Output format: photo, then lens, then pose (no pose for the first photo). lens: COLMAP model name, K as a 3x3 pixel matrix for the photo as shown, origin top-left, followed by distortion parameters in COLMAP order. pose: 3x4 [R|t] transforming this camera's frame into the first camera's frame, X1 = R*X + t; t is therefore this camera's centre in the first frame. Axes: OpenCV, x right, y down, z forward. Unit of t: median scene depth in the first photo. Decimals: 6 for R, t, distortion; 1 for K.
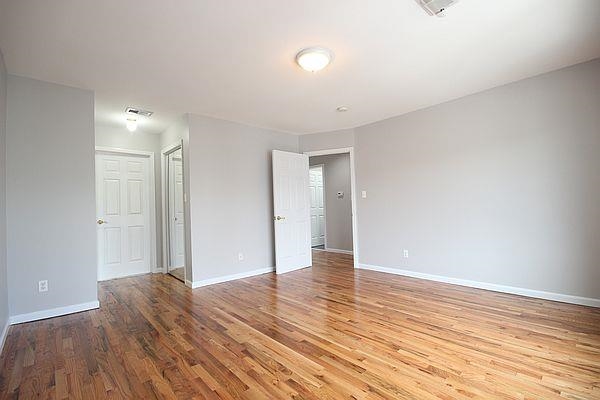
lens RADIAL K [[283.5, 0, 298.0], [0, 283.5, 201.1], [0, 0, 1]] dist [-0.000469, -0.000096]
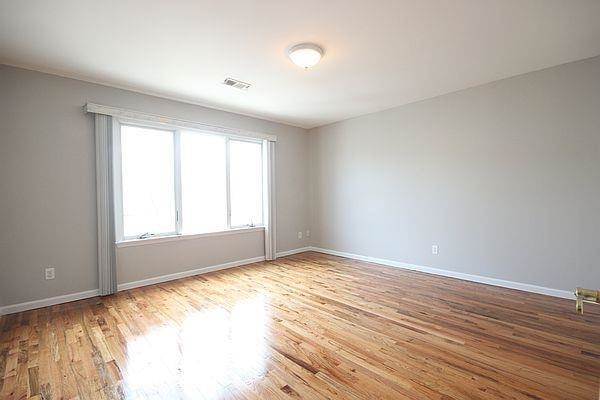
lens RADIAL K [[283.5, 0, 300.2], [0, 283.5, 199.3], [0, 0, 1]] dist [-0.000469, -0.000096]
pose [[-0.998637, 0.042357, -0.030508, 0.128884], [0.042616, 0.999060, -0.007913, 0.018866], [0.030144, -0.009202, -0.999503, 2.007249]]
